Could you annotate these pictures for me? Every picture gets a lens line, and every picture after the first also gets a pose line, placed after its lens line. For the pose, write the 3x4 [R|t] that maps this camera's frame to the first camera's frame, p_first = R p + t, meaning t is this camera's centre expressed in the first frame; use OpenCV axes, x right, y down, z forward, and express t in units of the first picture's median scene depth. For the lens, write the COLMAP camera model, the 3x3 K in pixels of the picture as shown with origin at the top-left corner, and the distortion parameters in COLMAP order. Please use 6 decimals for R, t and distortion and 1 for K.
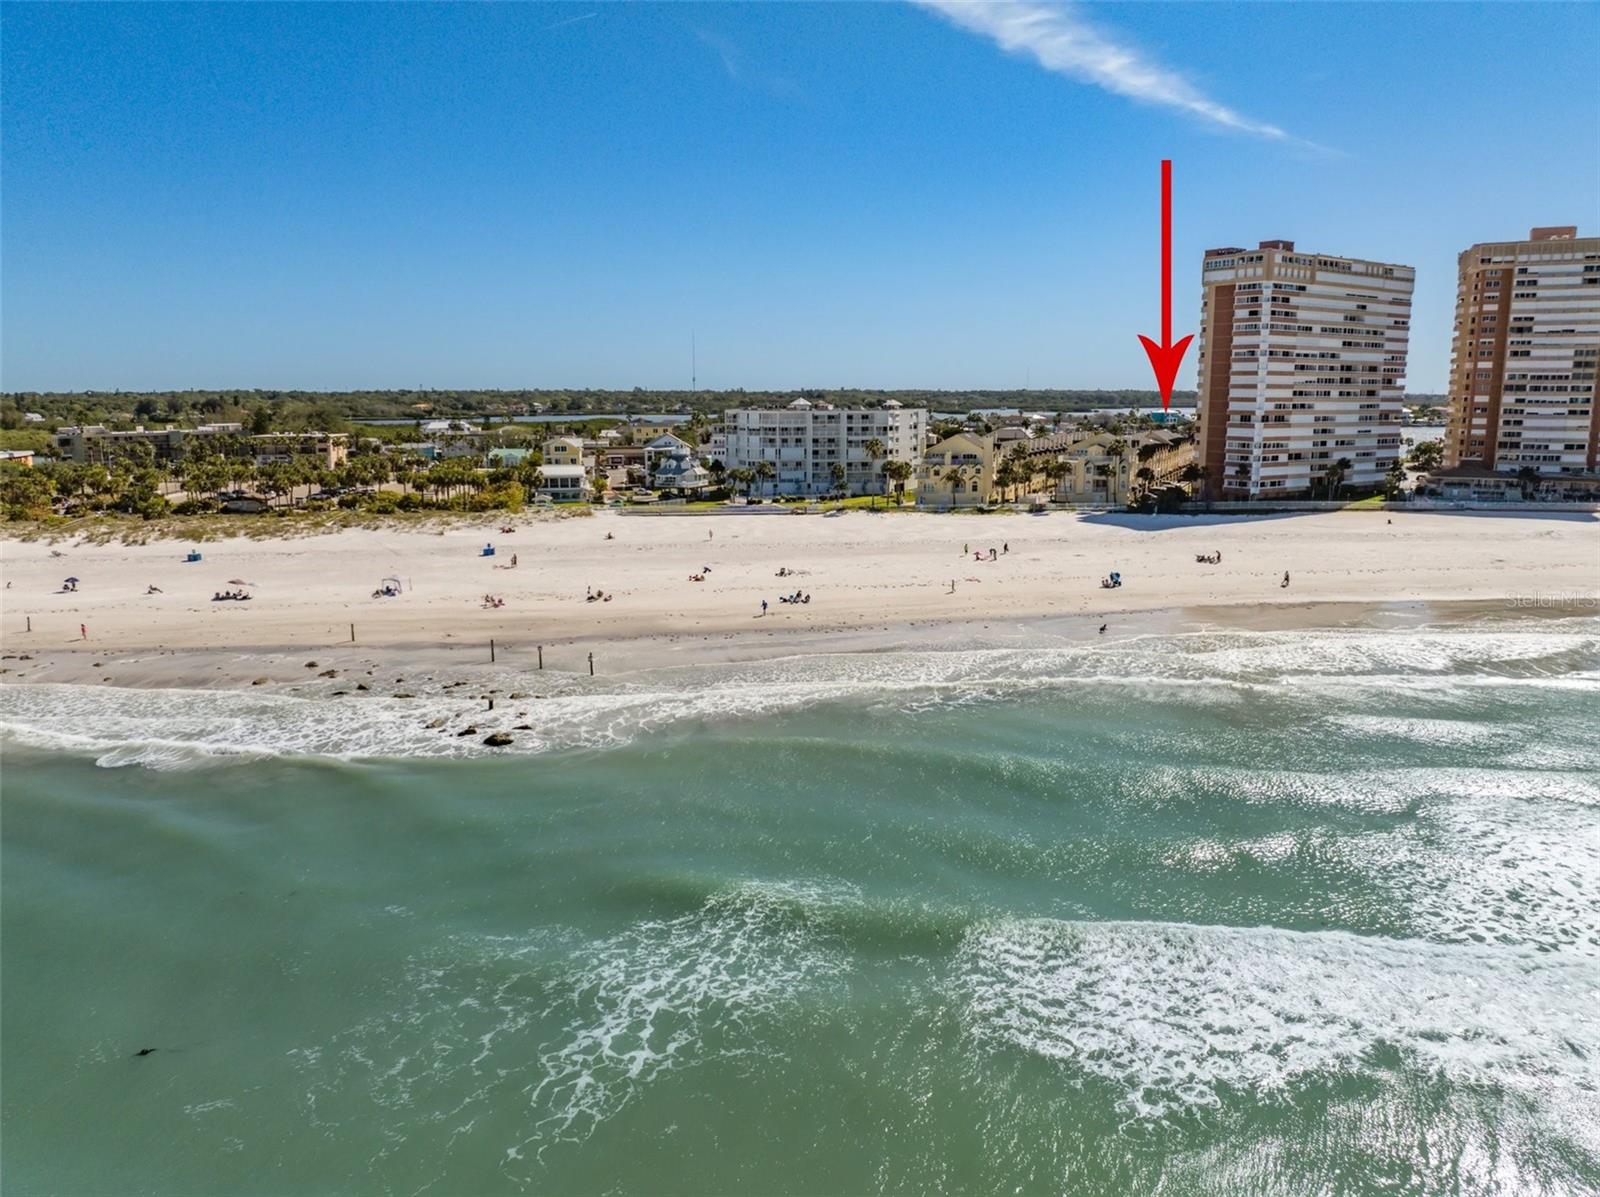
lens RADIAL K [[1123.7, 0, 801.8], [0, 1123.7, 603.4], [0, 0, 1]] dist [-0.043864, 0.008705]
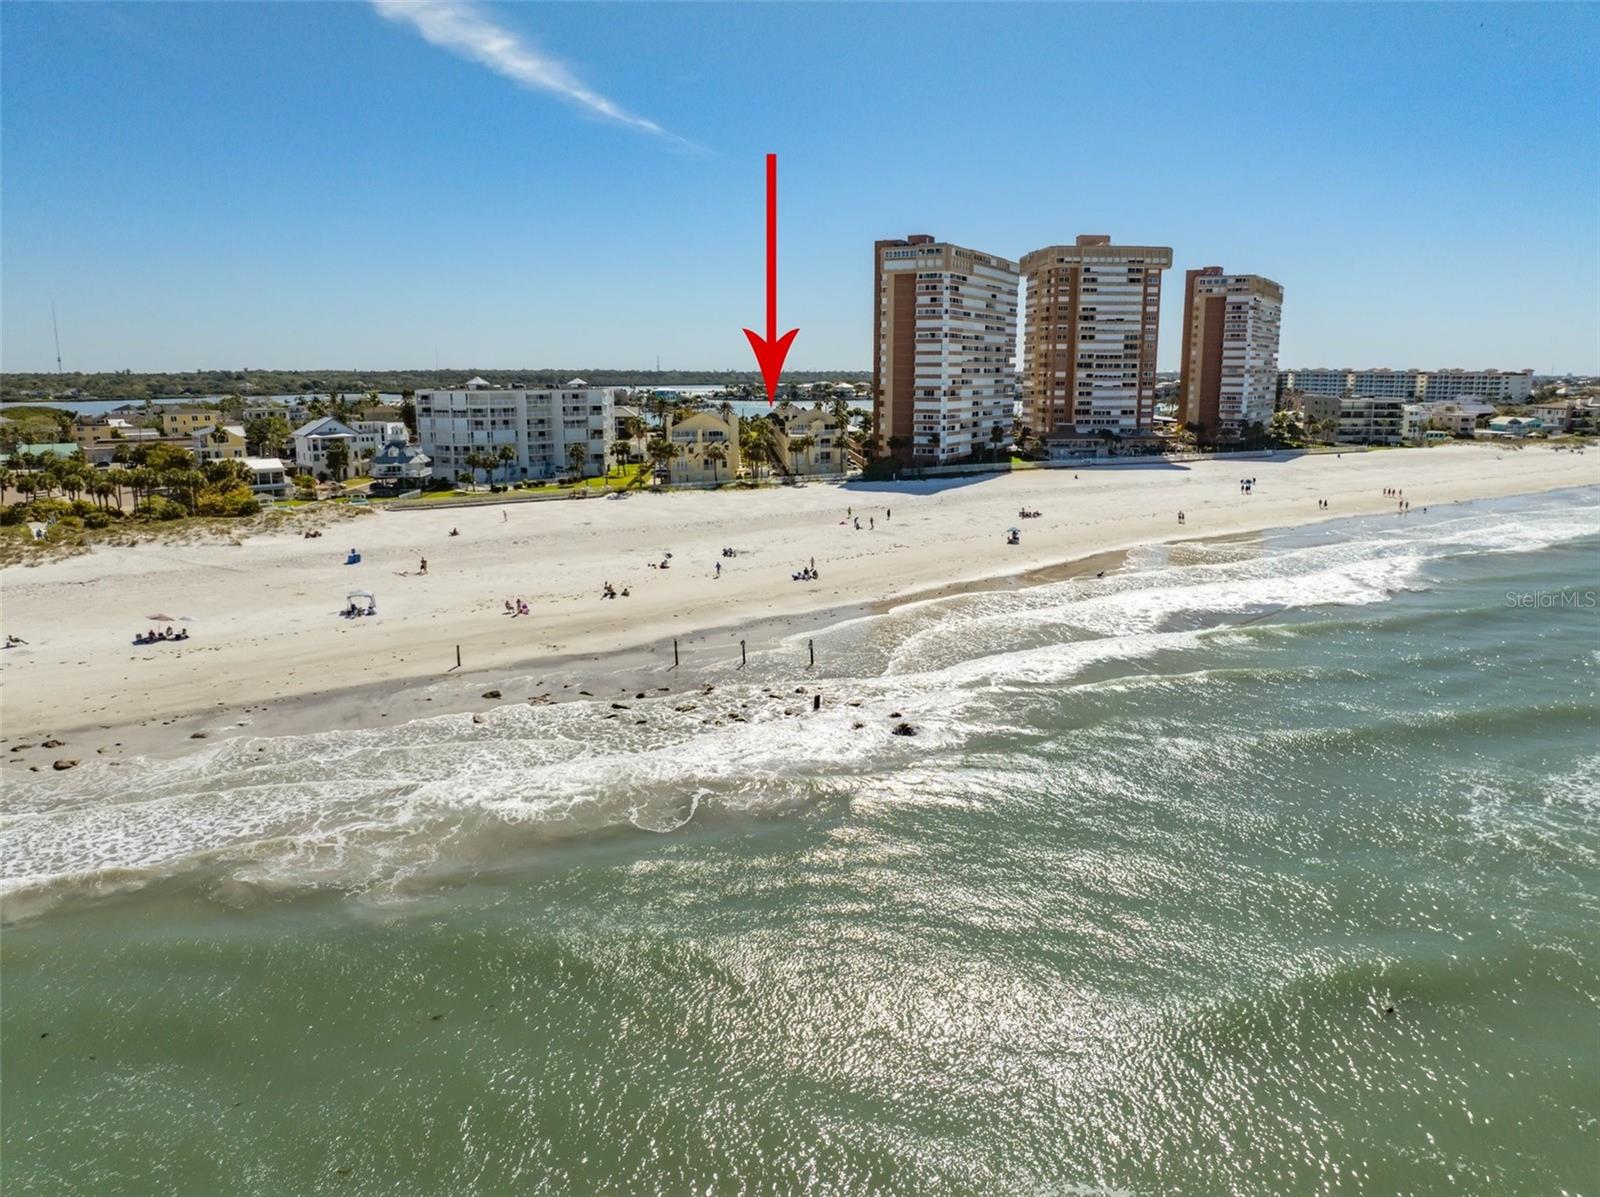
lens RADIAL K [[1123.7, 0, 798.3], [0, 1123.7, 586.5], [0, 0, 1]] dist [-0.043864, 0.008705]
pose [[0.873164, -0.090947, 0.478867, -0.257755], [0.089870, 0.995634, 0.025224, -0.010726], [-0.479070, 0.021011, 0.877525, 0.067114]]
